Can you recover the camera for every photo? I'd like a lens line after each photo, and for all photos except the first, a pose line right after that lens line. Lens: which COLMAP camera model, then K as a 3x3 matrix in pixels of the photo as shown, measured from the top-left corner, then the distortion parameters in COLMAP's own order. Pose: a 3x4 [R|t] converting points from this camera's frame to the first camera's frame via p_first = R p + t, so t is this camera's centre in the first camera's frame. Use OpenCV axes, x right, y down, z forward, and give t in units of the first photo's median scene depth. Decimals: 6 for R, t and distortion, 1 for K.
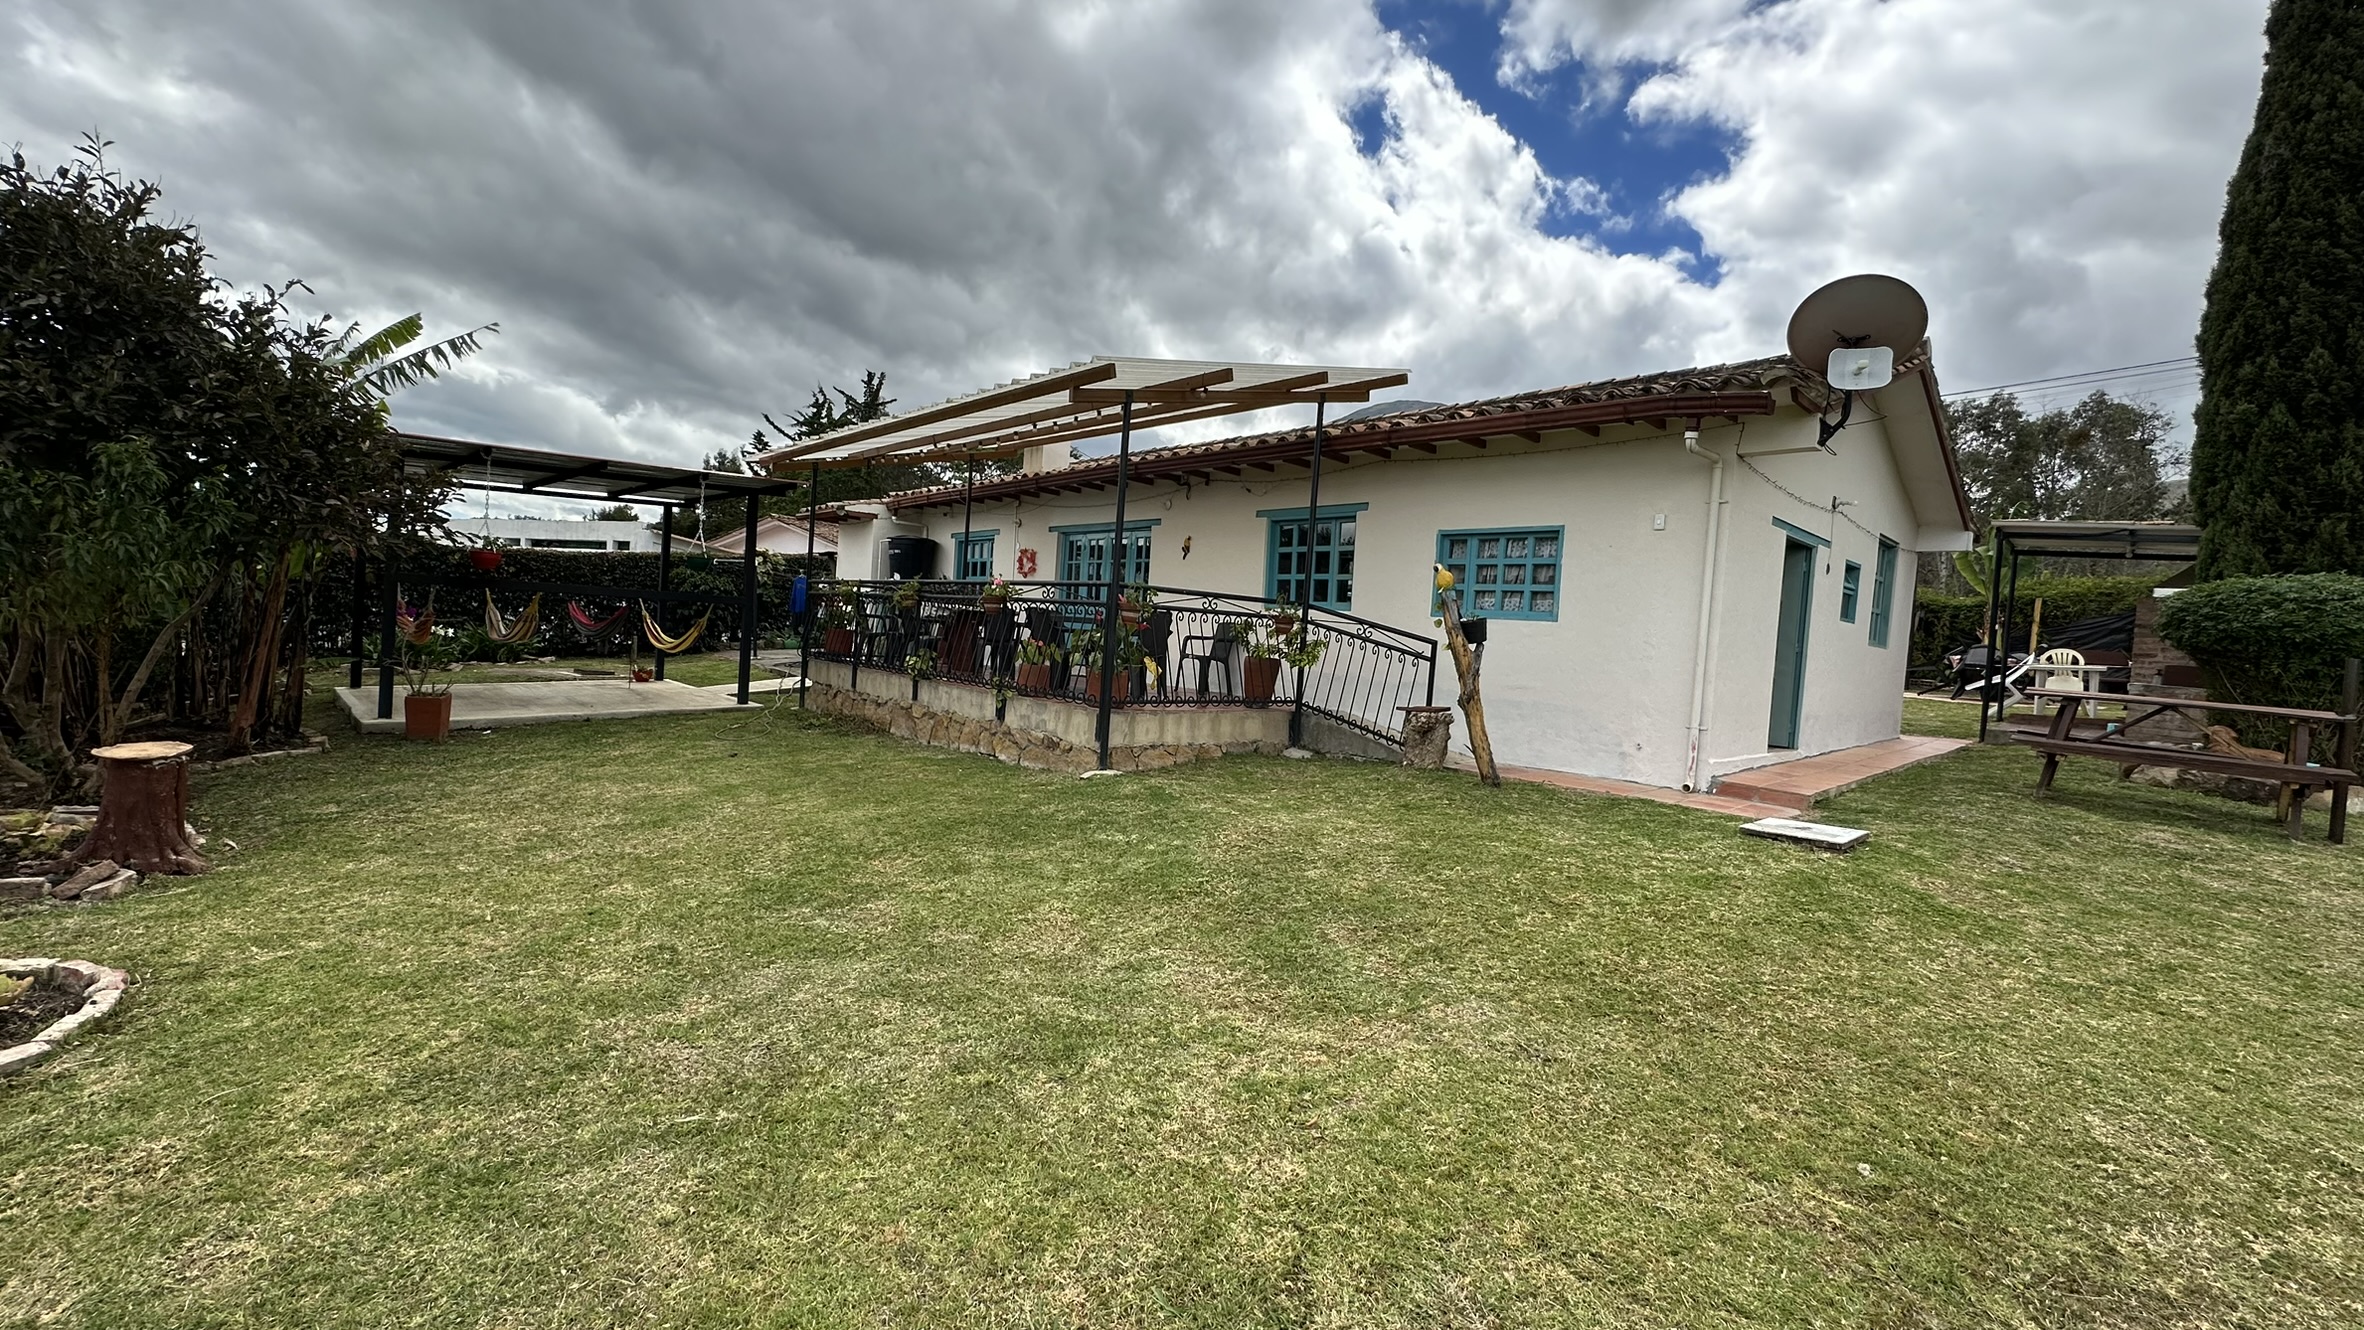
lens RADIAL K [[943.9, 0, 1182.0], [0, 943.9, 665.0], [0, 0, 1]] dist [-0.000839, 0.000066]
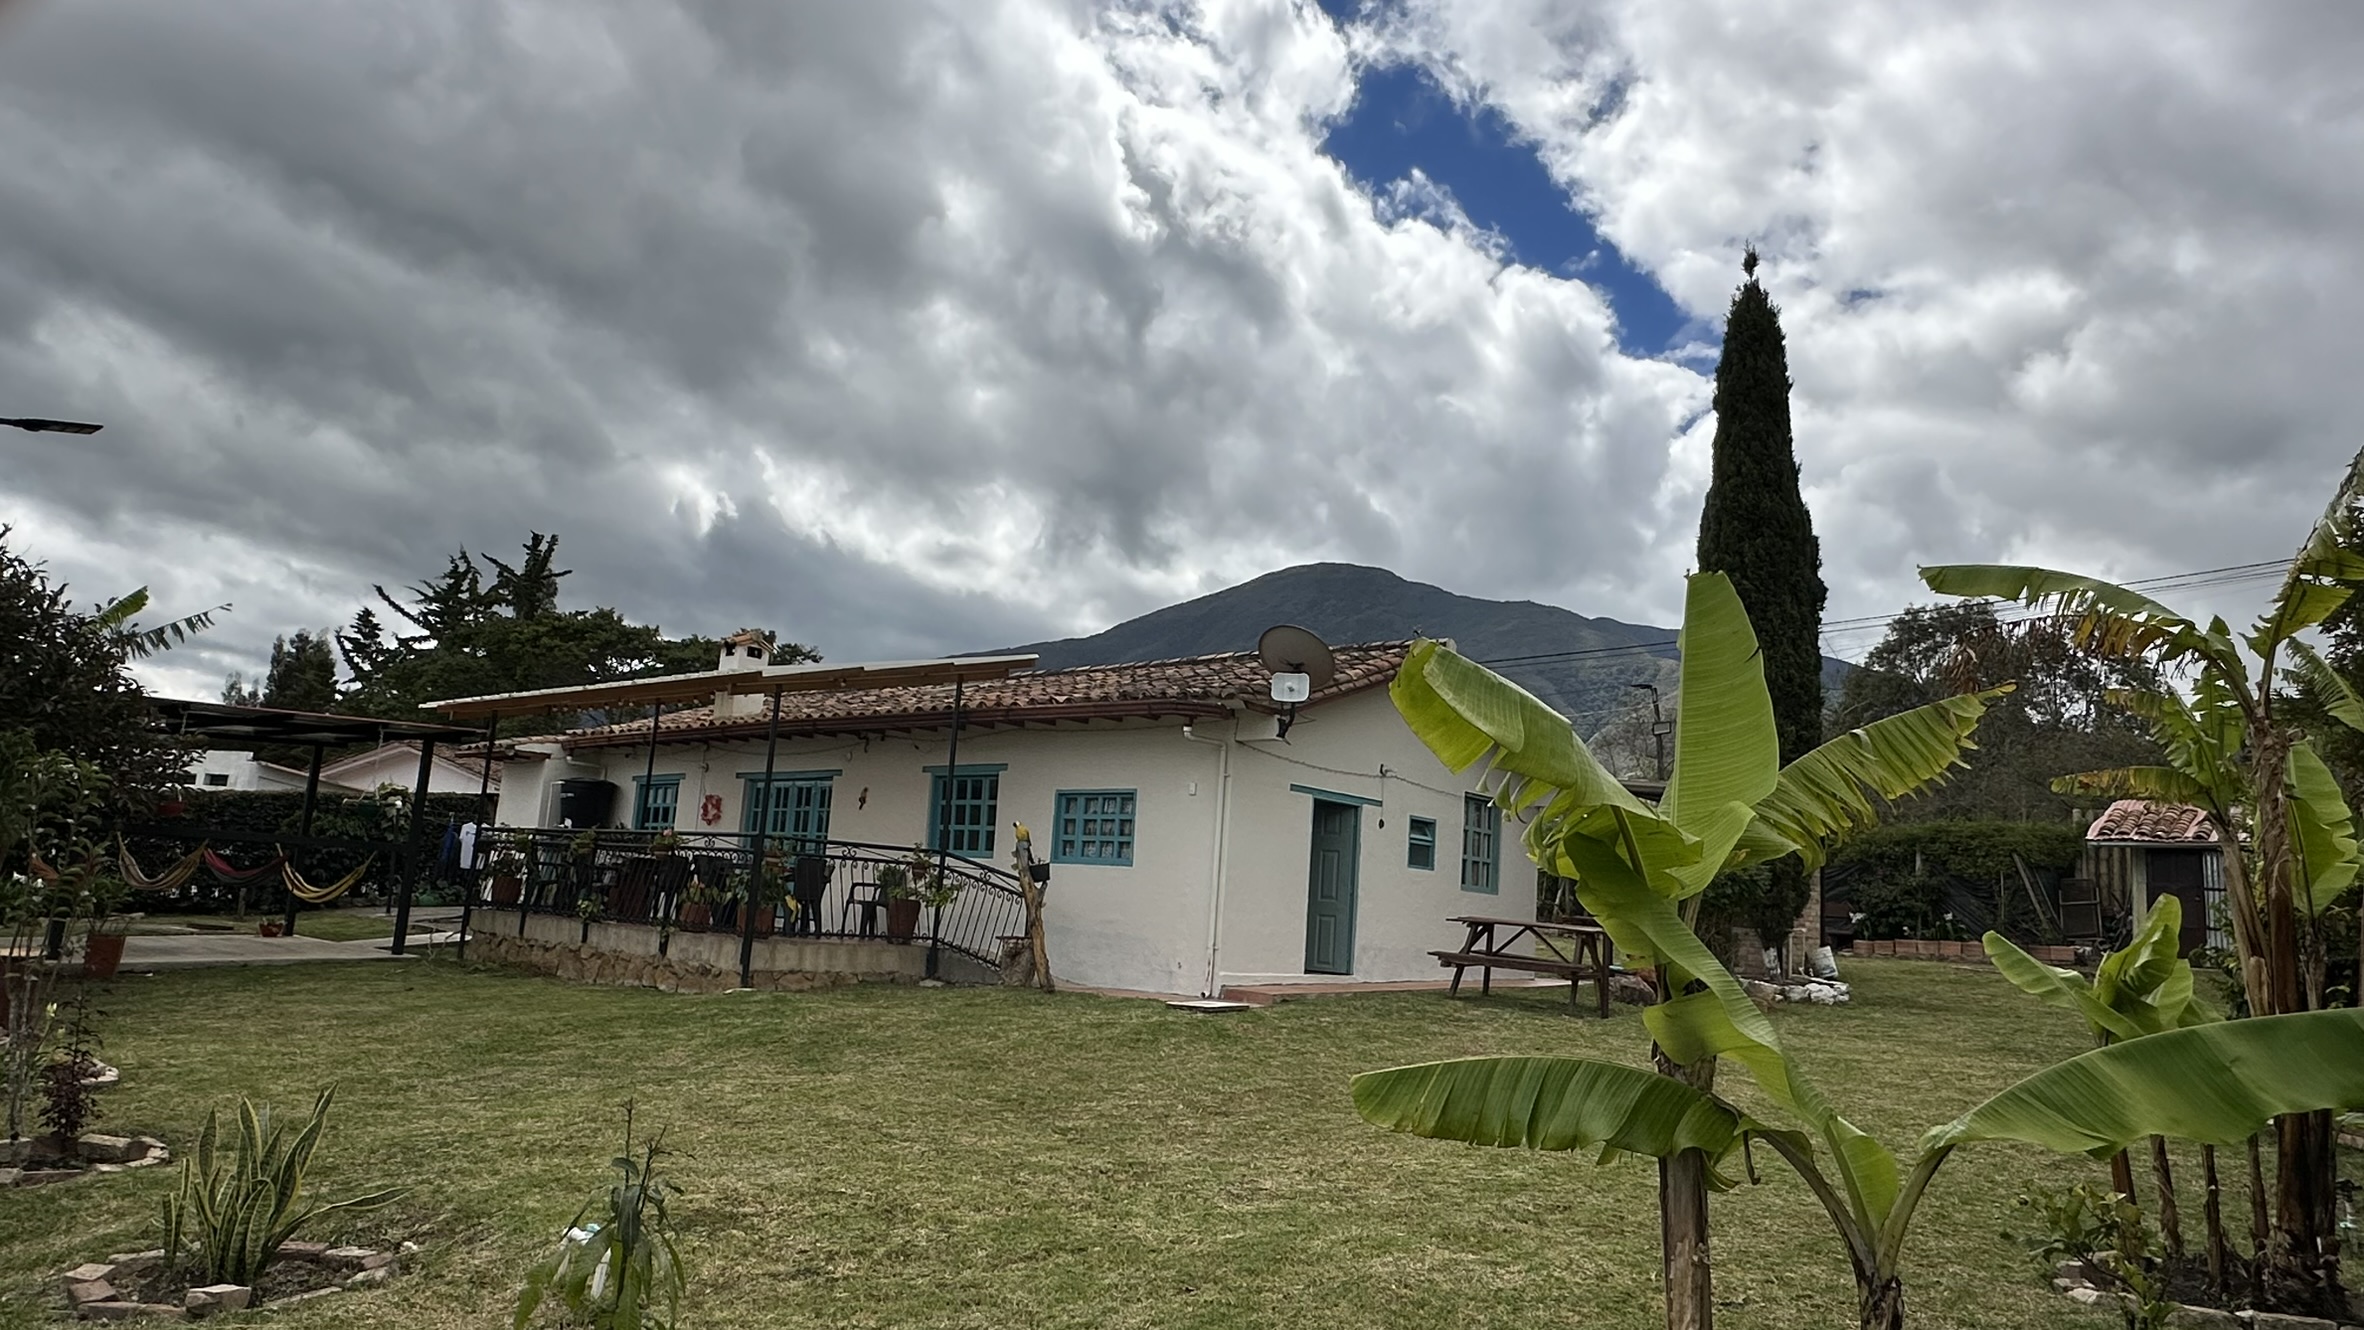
lens RADIAL K [[1433.3, 0, 1182.0], [0, 1433.3, 665.0], [0, 0, 1]] dist [-0.004187, -0.002336]
pose [[0.992318, 0.018007, 0.122395, 0.190869], [0.006347, 0.980637, -0.195729, 0.052801], [-0.123550, 0.195002, 0.972990, -0.745848]]
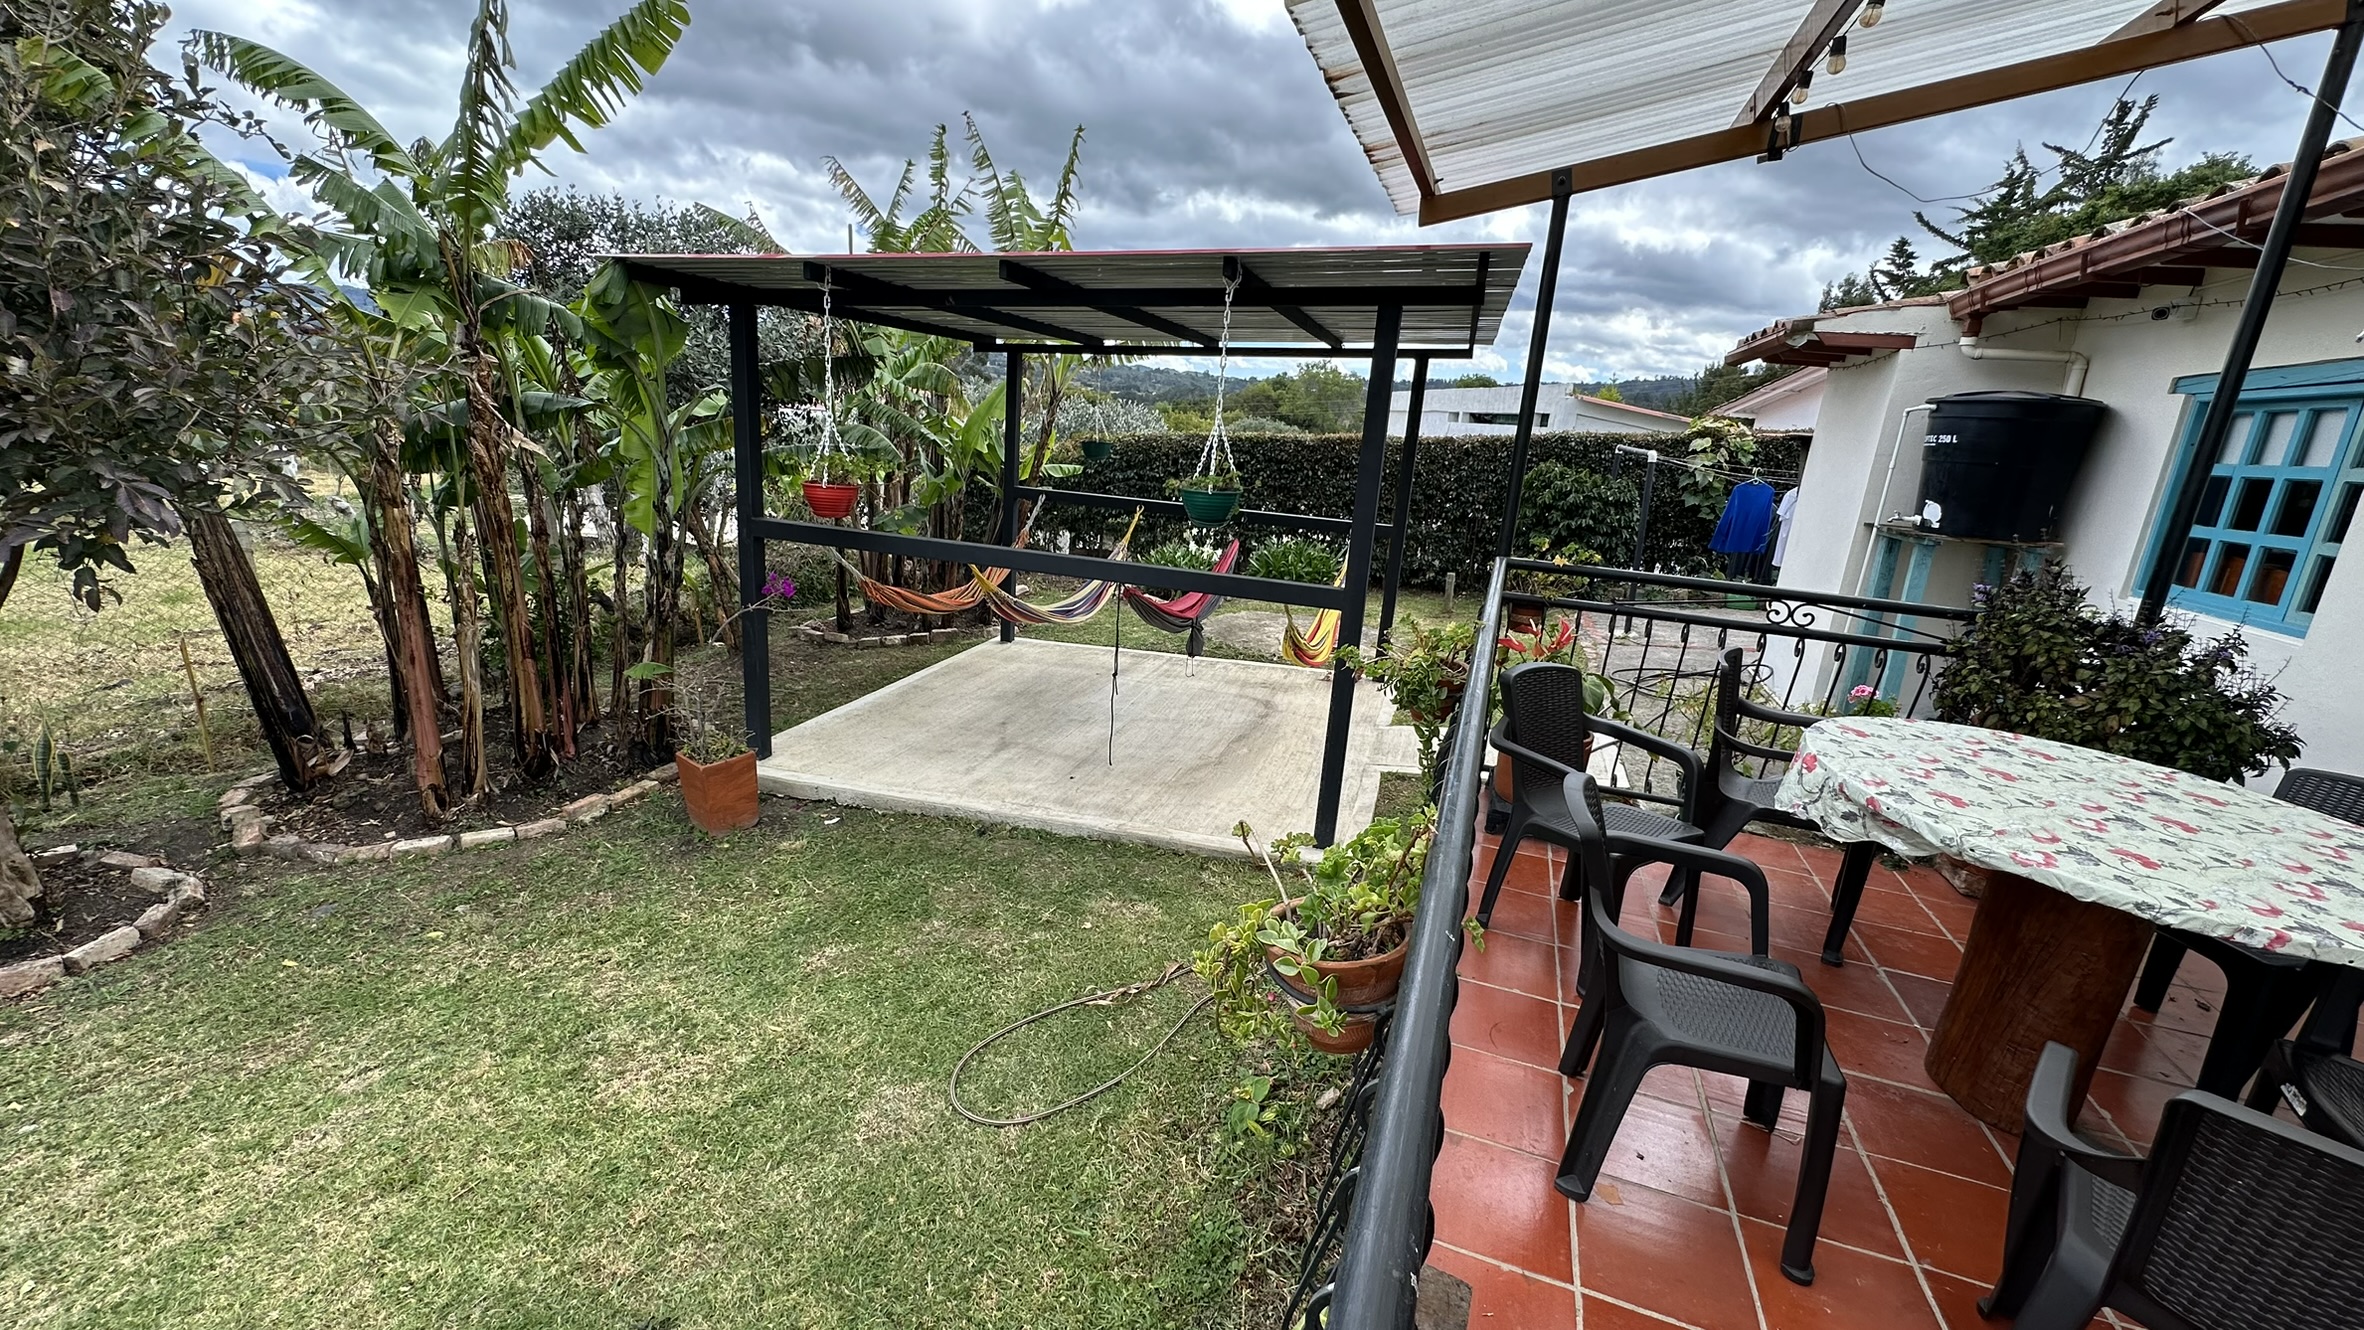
lens RADIAL K [[943.9, 0, 1182.0], [0, 943.9, 665.0], [0, 0, 1]] dist [-0.000839, 0.000066]
pose [[0.485075, 0.196892, -0.852018, -0.200811], [-0.069891, 0.979935, 0.186661, -0.136187], [0.871675, -0.030996, 0.489103, 0.936683]]
